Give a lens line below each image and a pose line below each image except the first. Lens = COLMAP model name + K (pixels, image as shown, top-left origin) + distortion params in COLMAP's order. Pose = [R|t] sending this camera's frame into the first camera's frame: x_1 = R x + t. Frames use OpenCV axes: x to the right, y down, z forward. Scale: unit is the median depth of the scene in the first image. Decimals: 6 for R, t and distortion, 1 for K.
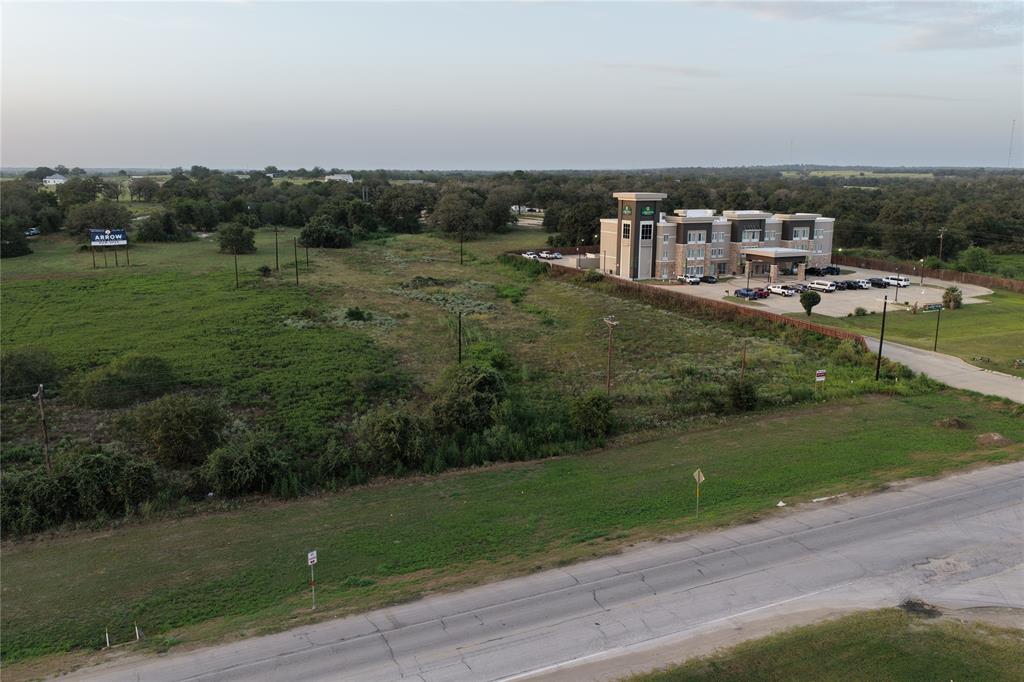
lens RADIAL K [[848.0, 0, 517.7], [0, 848.0, 351.3], [0, 0, 1]] dist [-0.016374, 0.042636]
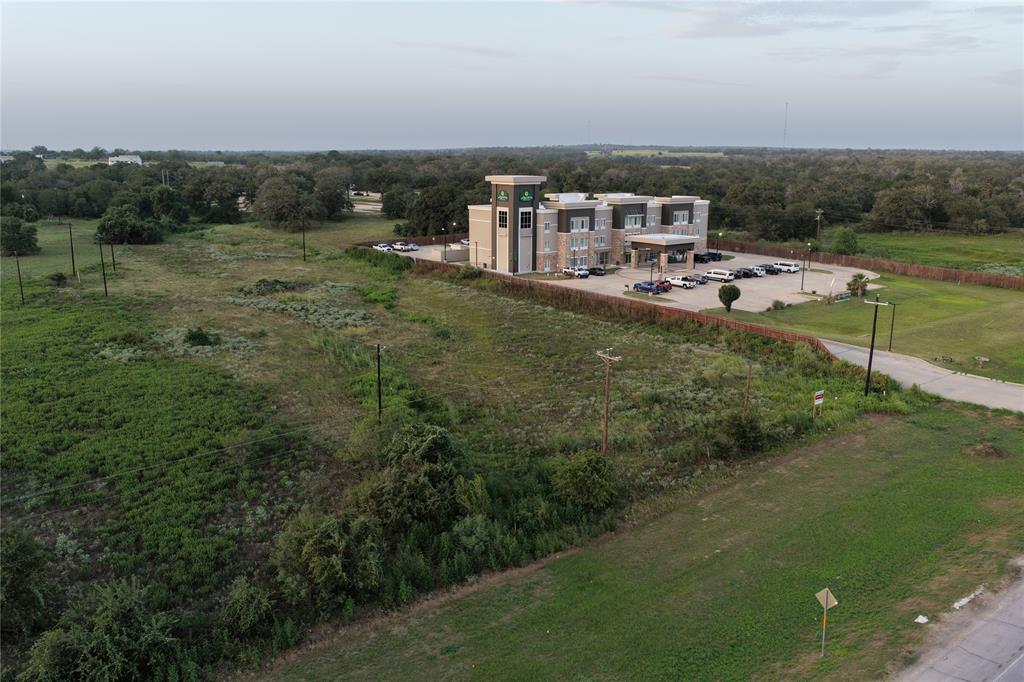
lens RADIAL K [[848.0, 0, 517.7], [0, 848.0, 351.3], [0, 0, 1]] dist [-0.016374, 0.042636]
pose [[0.974205, -0.053928, 0.219125, -0.062724], [0.048969, 0.998408, 0.028005, -0.031114], [-0.220286, -0.016552, 0.975295, 0.145196]]
